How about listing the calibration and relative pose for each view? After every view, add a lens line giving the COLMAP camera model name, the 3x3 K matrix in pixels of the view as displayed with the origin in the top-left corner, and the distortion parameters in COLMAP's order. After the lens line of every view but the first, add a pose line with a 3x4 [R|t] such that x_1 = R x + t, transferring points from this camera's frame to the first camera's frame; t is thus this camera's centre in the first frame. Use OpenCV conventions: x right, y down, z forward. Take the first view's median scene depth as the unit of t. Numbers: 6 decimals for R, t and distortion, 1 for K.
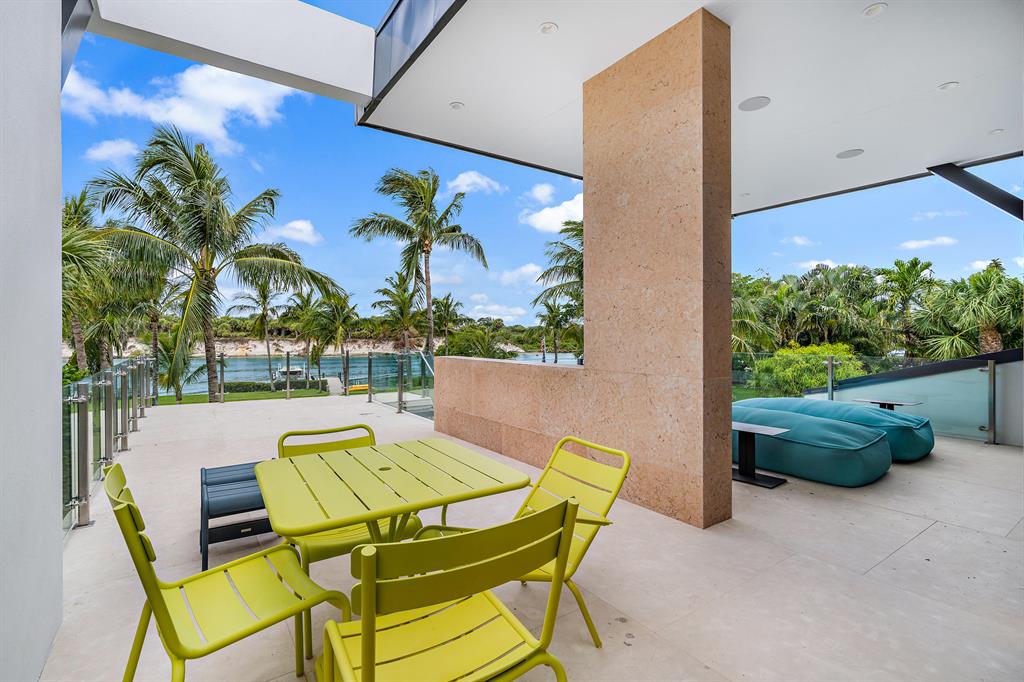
lens RADIAL K [[467.4, 0, 510.8], [0, 467.4, 336.2], [0, 0, 1]] dist [-0.001240, -0.000198]
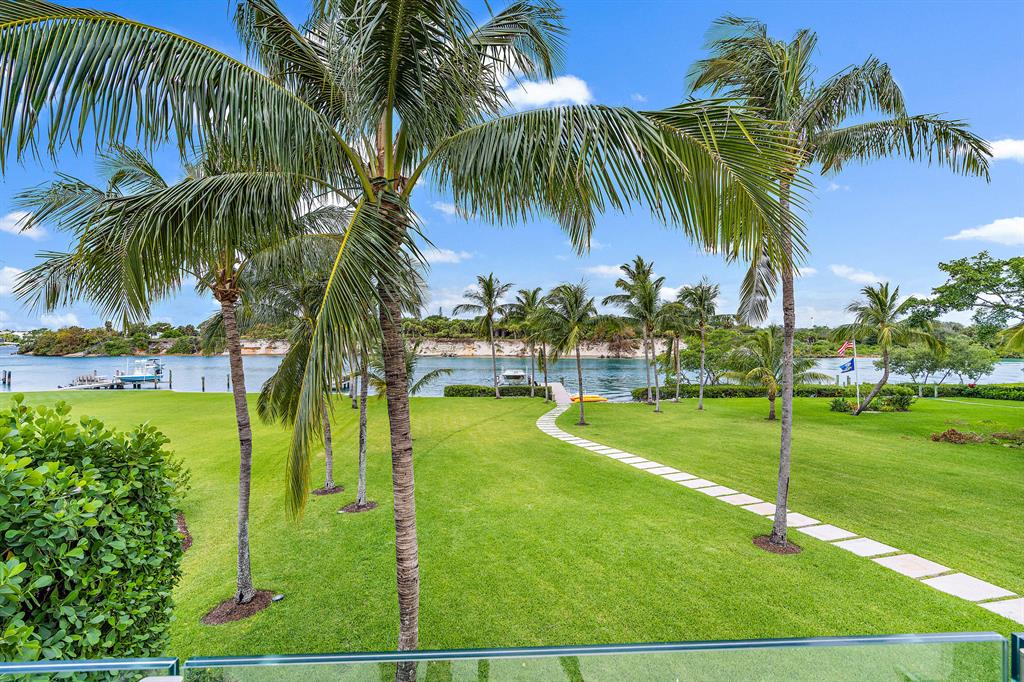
lens RADIAL K [[467.4, 0, 510.8], [0, 467.4, 336.2], [0, 0, 1]] dist [-0.001240, -0.000198]
pose [[0.907632, 0.000039, -0.419768, -0.096663], [-0.000531, 0.999999, -0.001055, -0.002458], [0.419767, 0.001181, 0.907631, 0.169539]]
